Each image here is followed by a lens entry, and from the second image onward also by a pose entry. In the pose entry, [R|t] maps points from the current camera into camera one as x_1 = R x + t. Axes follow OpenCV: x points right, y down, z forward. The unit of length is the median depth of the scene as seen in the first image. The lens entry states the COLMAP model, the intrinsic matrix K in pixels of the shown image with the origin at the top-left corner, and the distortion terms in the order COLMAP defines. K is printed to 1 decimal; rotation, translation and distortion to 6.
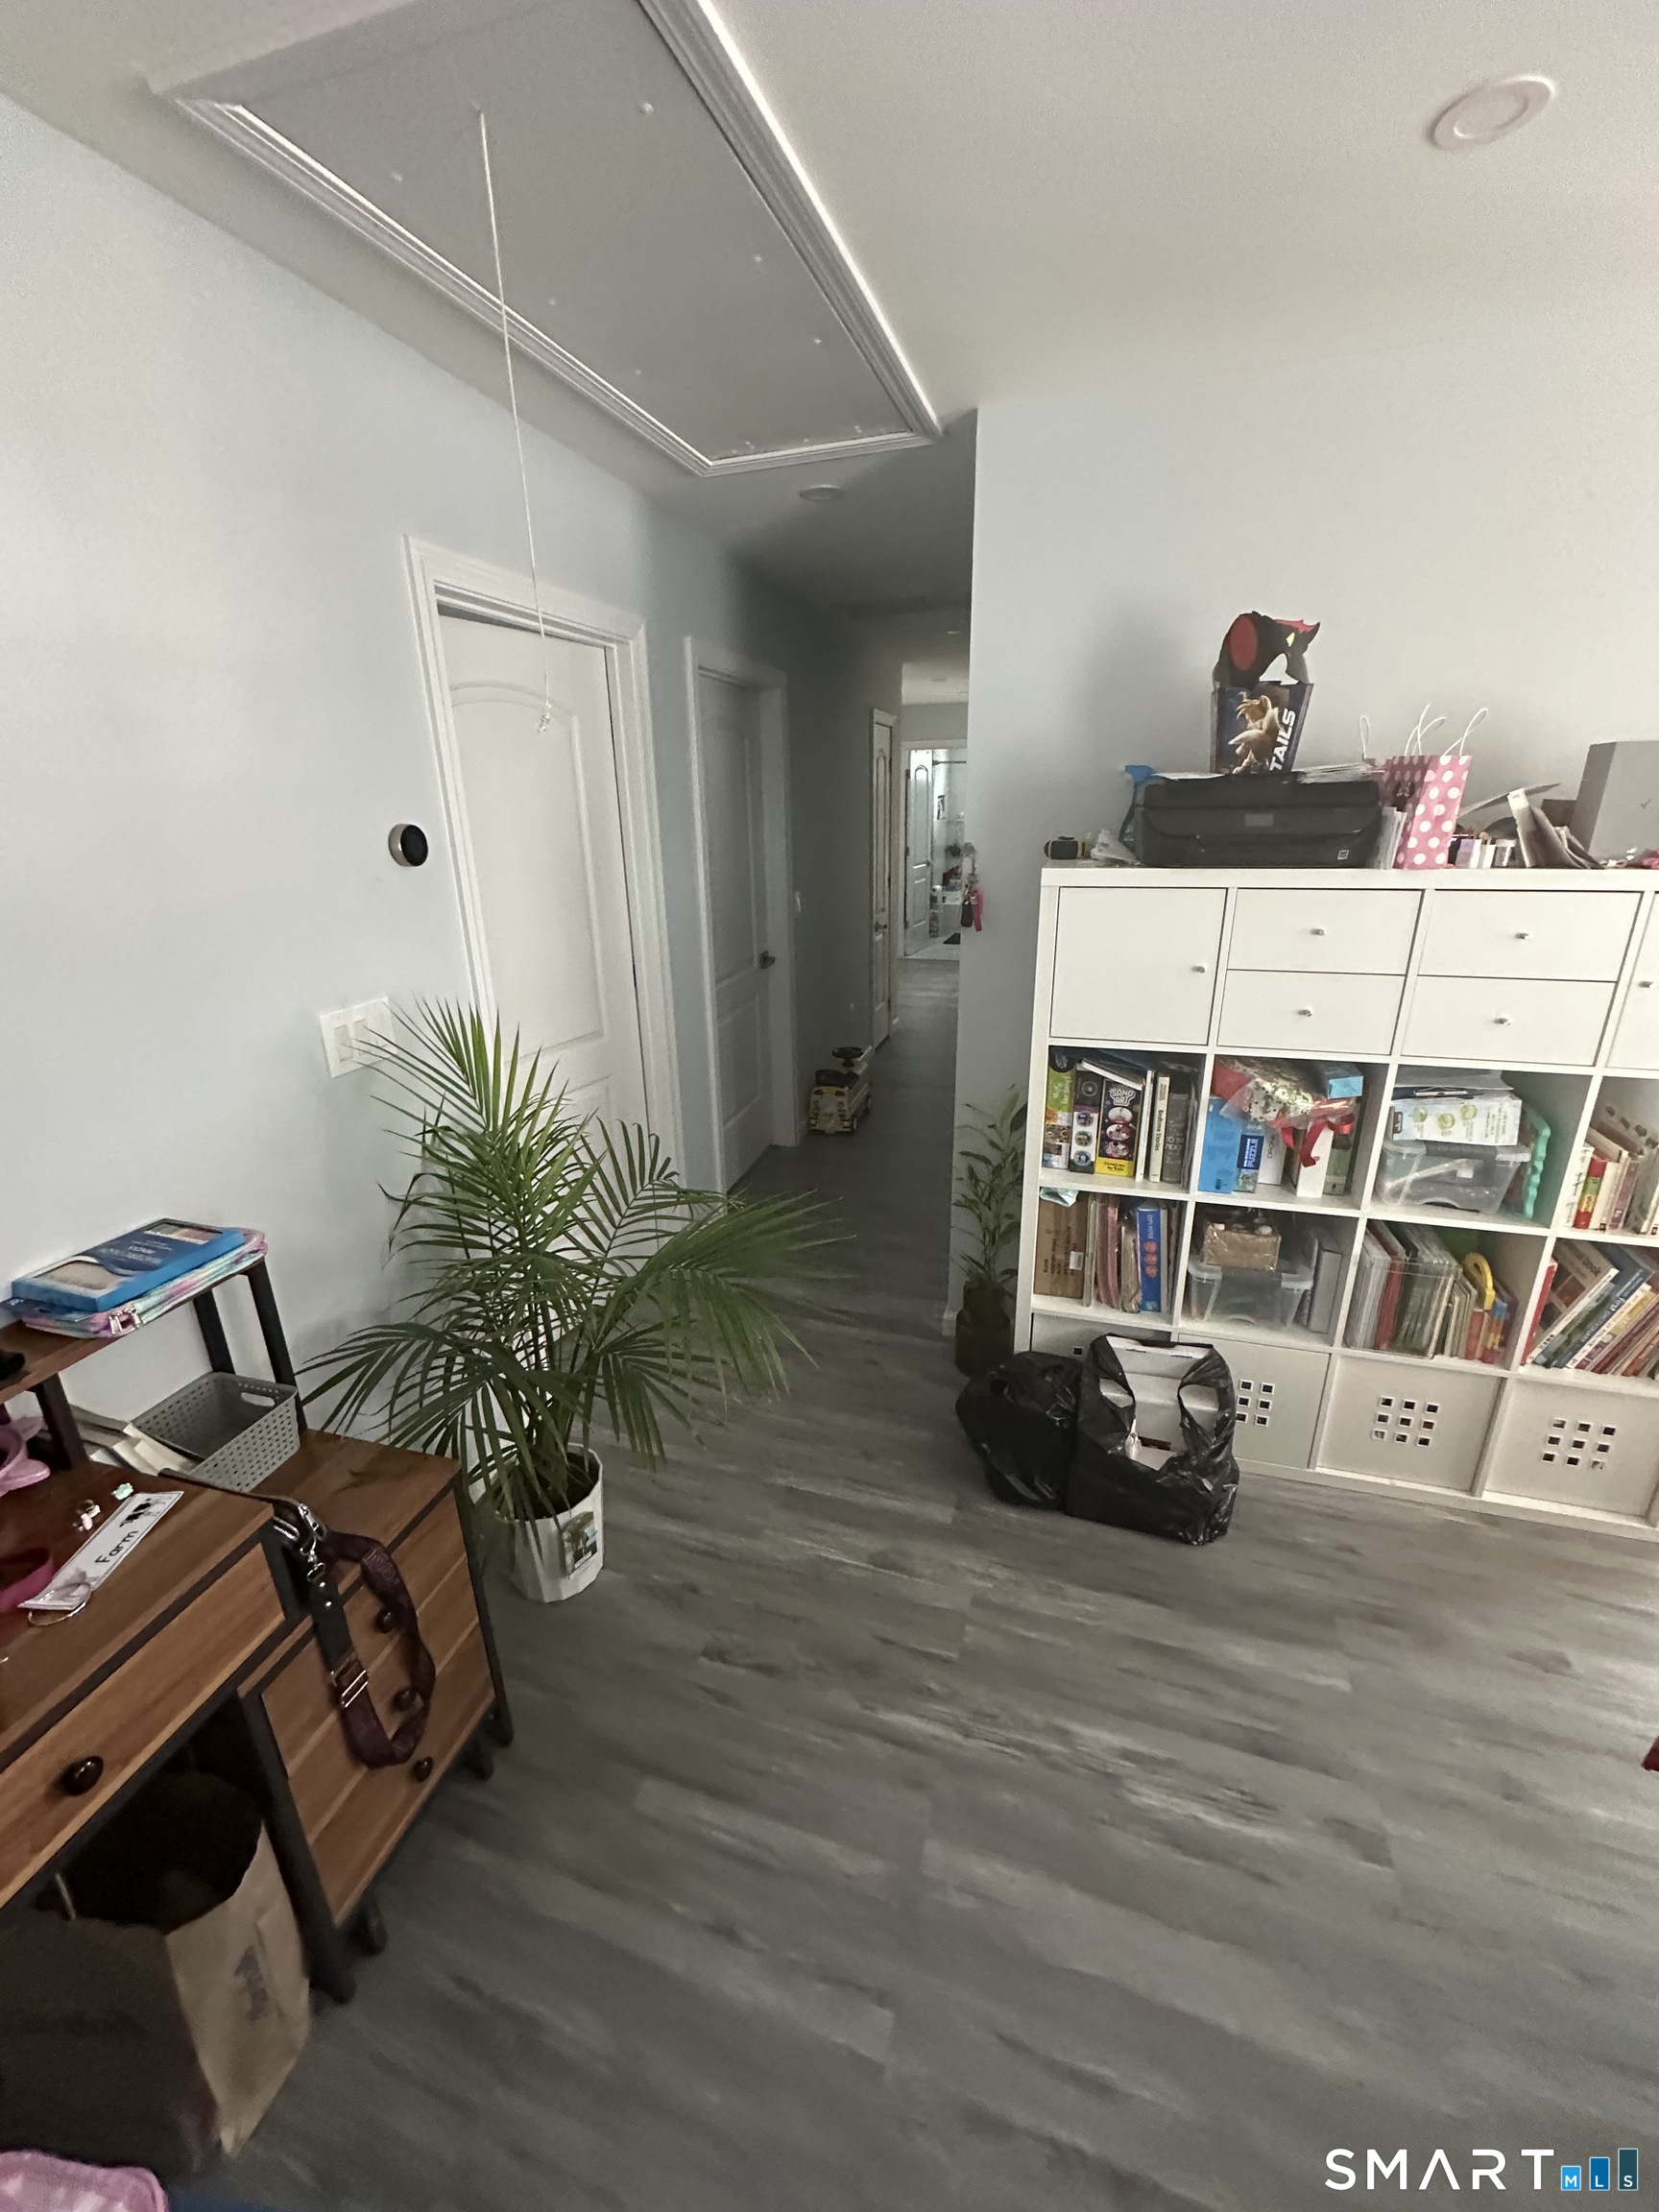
lens RADIAL K [[882.8, 0, 828.3], [0, 882.8, 1108.9], [0, 0, 1]] dist [-0.004454, 0.000764]
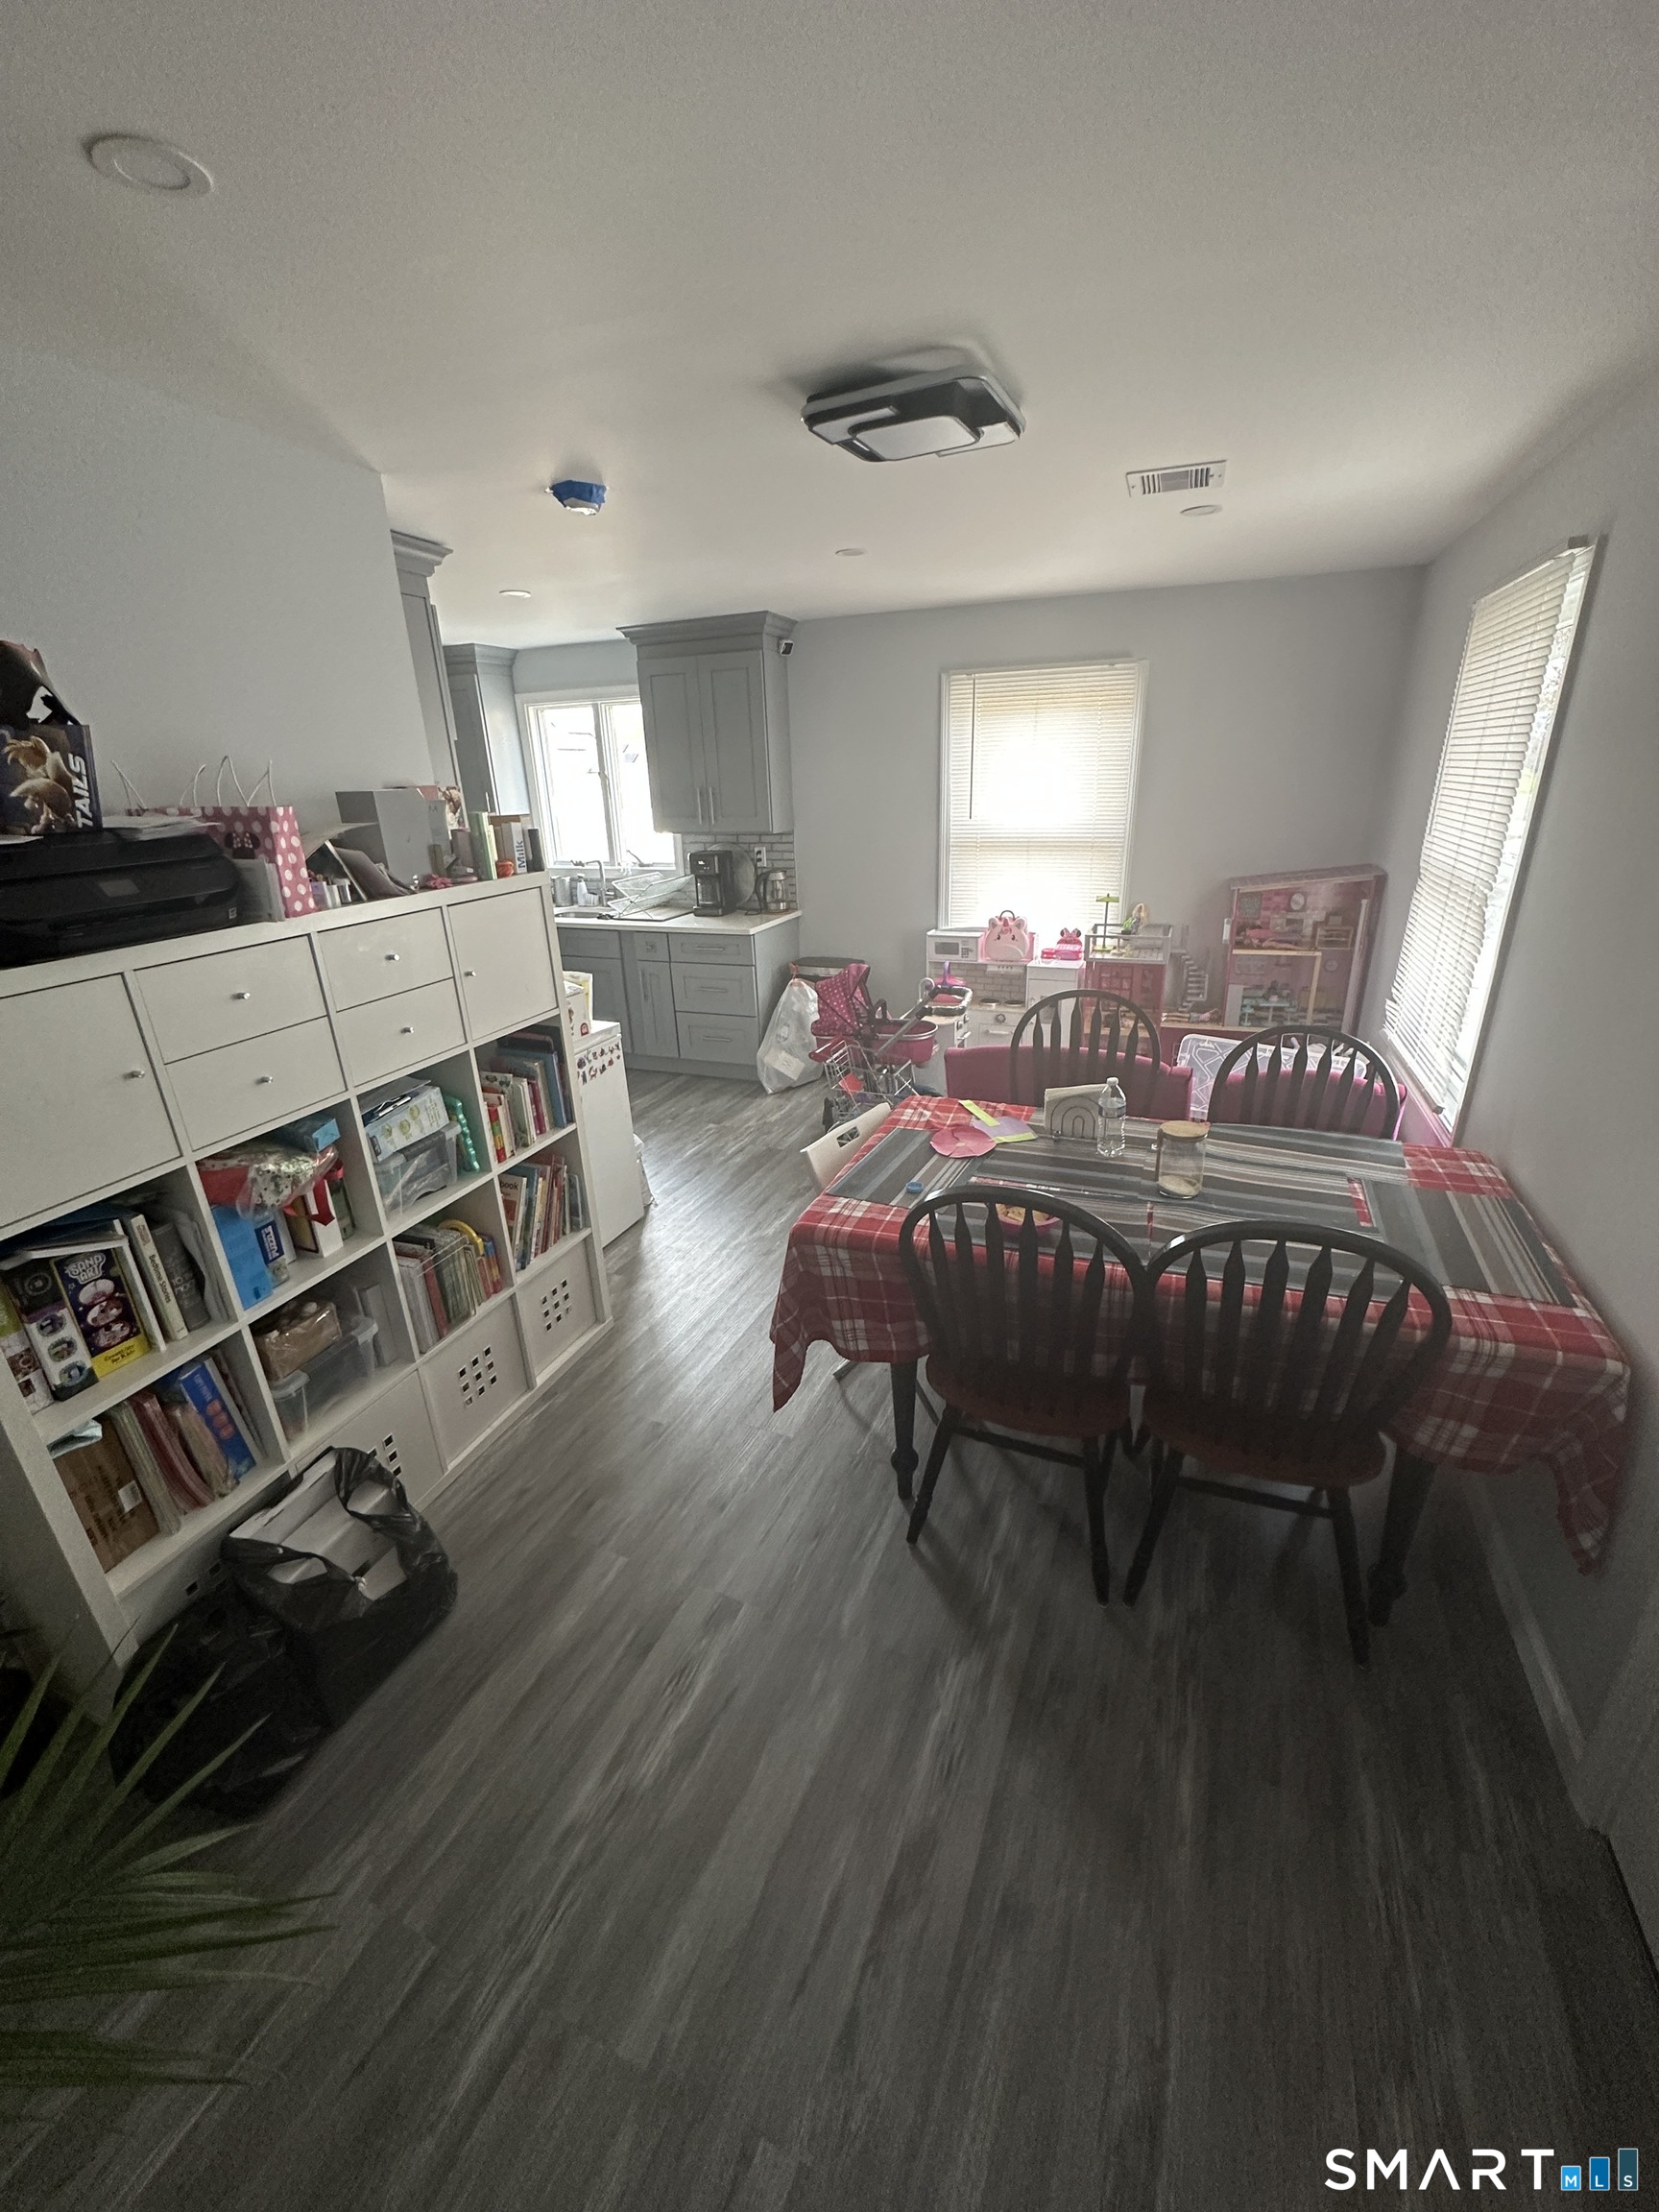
lens RADIAL K [[882.8, 0, 828.3], [0, 882.8, 1108.9], [0, 0, 1]] dist [-0.004454, 0.000764]
pose [[0.090540, -0.349872, 0.932412, -0.264590], [0.358819, 0.884836, 0.297178, -0.136600], [-0.929006, 0.307660, 0.205654, 0.250298]]
